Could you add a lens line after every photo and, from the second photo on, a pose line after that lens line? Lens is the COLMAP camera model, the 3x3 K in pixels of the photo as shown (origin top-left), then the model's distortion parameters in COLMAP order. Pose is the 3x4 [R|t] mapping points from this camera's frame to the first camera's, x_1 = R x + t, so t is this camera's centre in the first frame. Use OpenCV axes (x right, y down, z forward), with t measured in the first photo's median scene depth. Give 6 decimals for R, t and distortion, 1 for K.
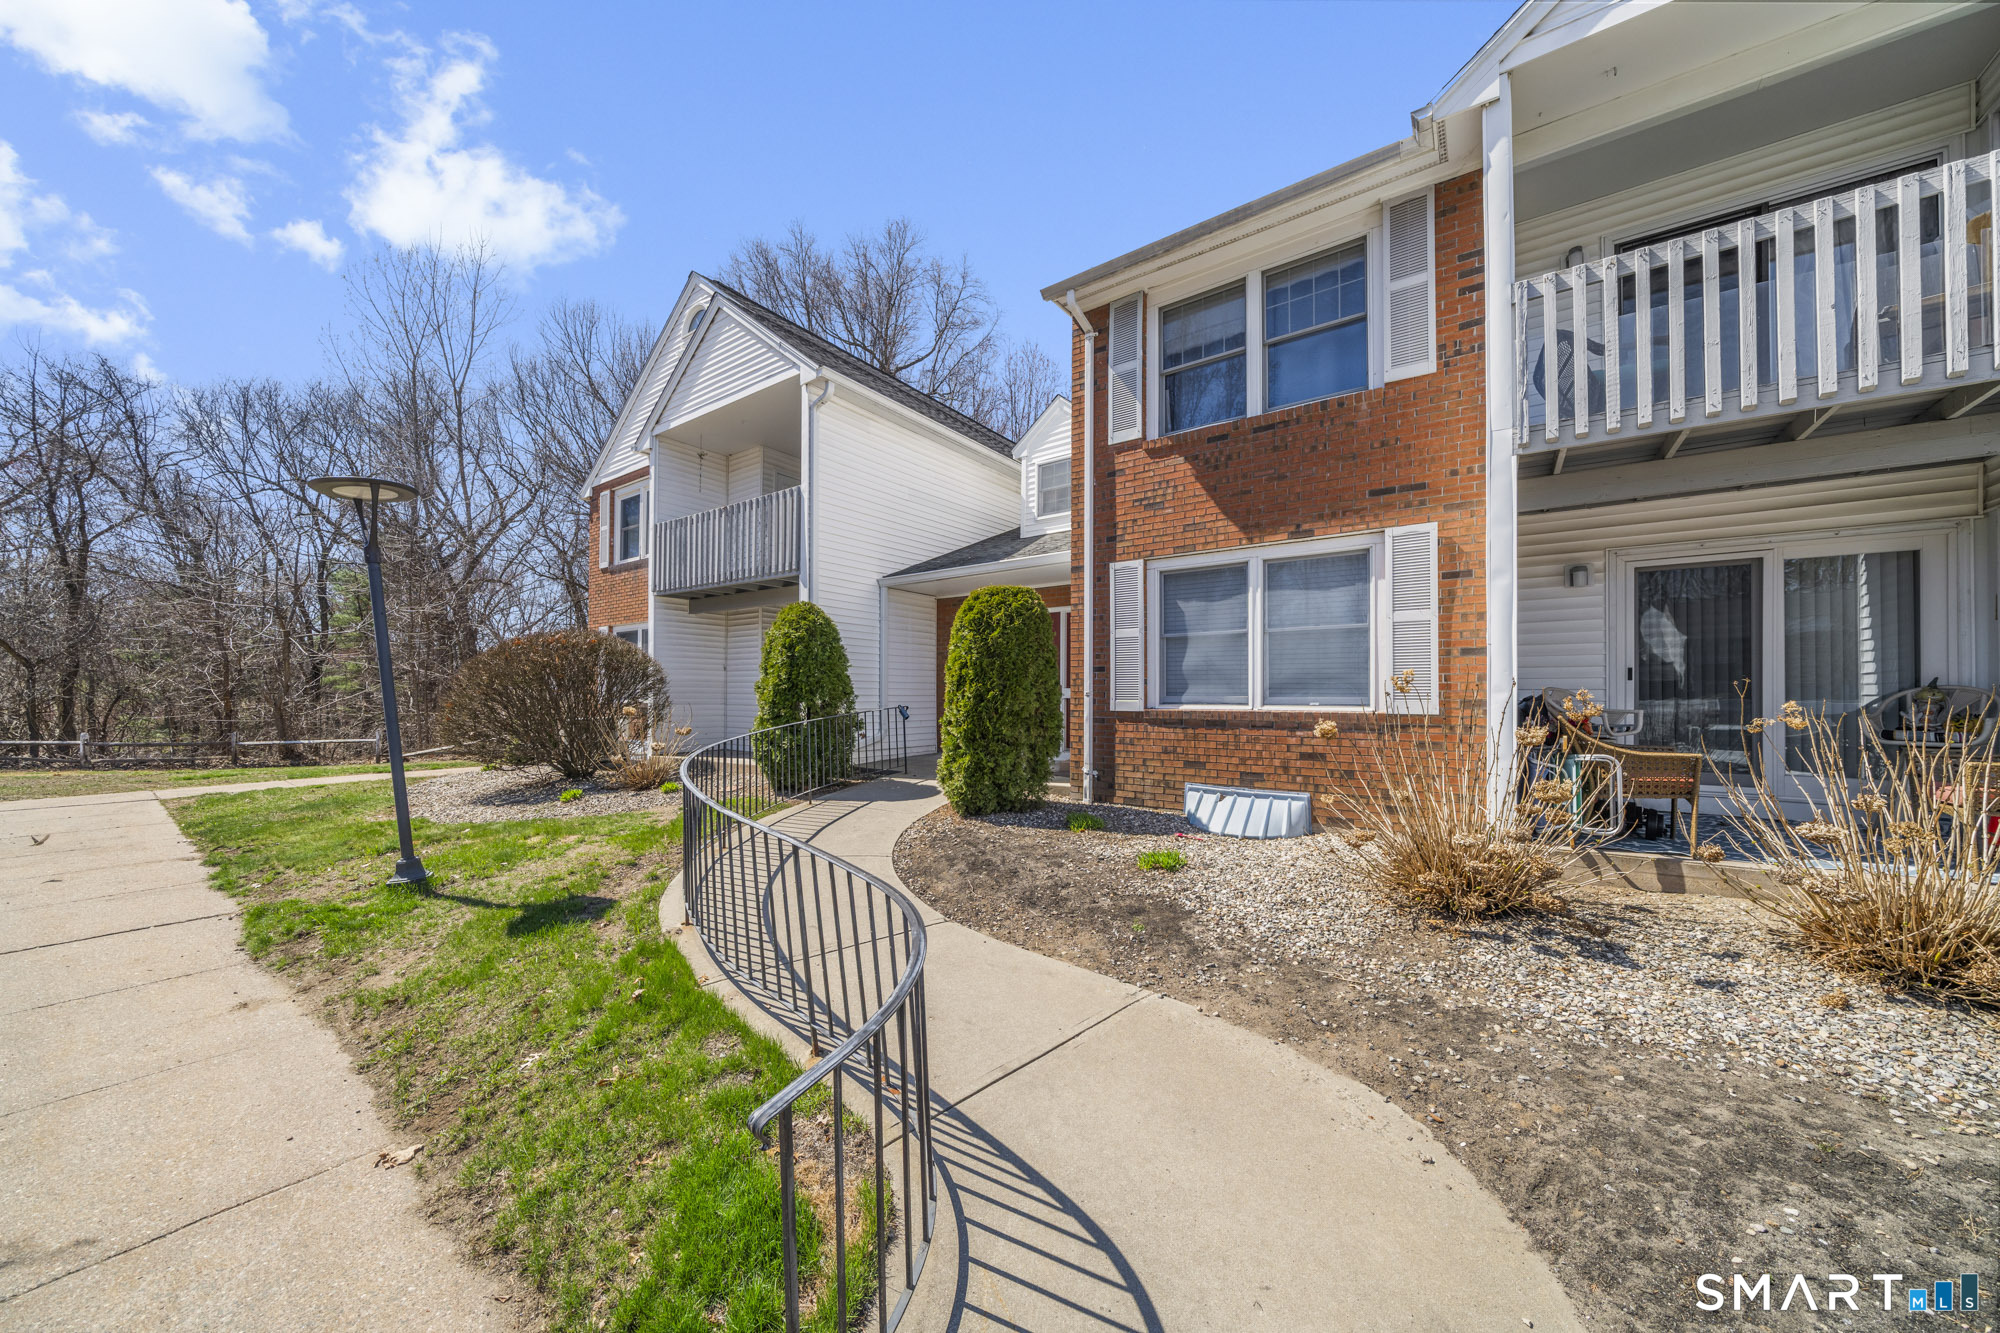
lens RADIAL K [[678.5, 0, 1001.1], [0, 678.5, 680.2], [0, 0, 1]] dist [-0.008183, -0.000039]
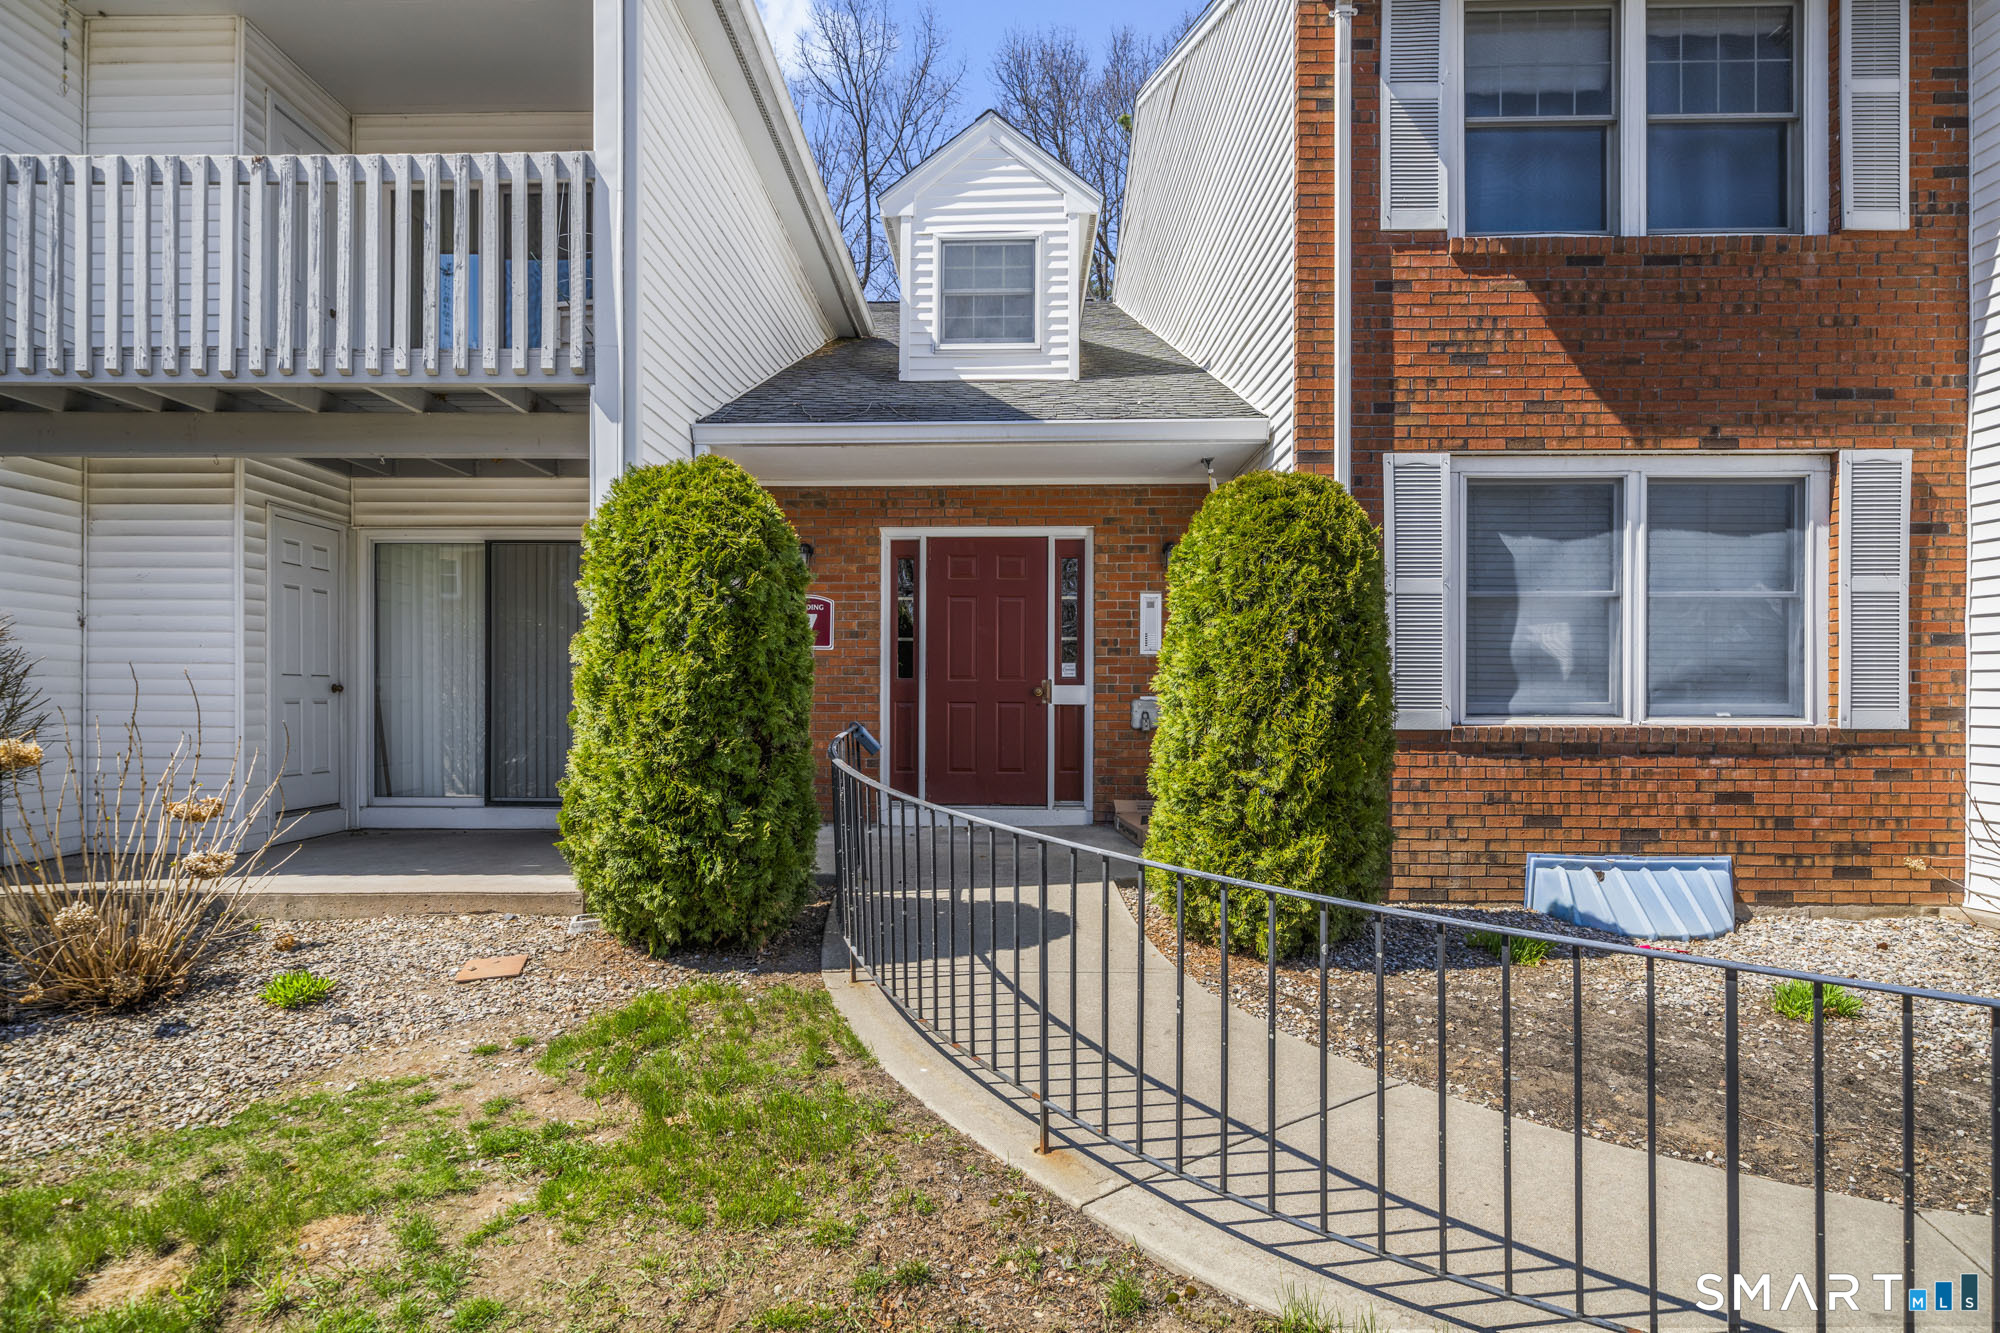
lens RADIAL K [[1119.9, 0, 997.6], [0, 1119.9, 679.0], [0, 0, 1]] dist [-0.000634, 0.001028]
pose [[0.828623, 0.005820, 0.559777, -0.656989], [-0.013418, 0.999865, 0.009466, 0.001159], [-0.559646, -0.015355, 0.828589, 0.492393]]
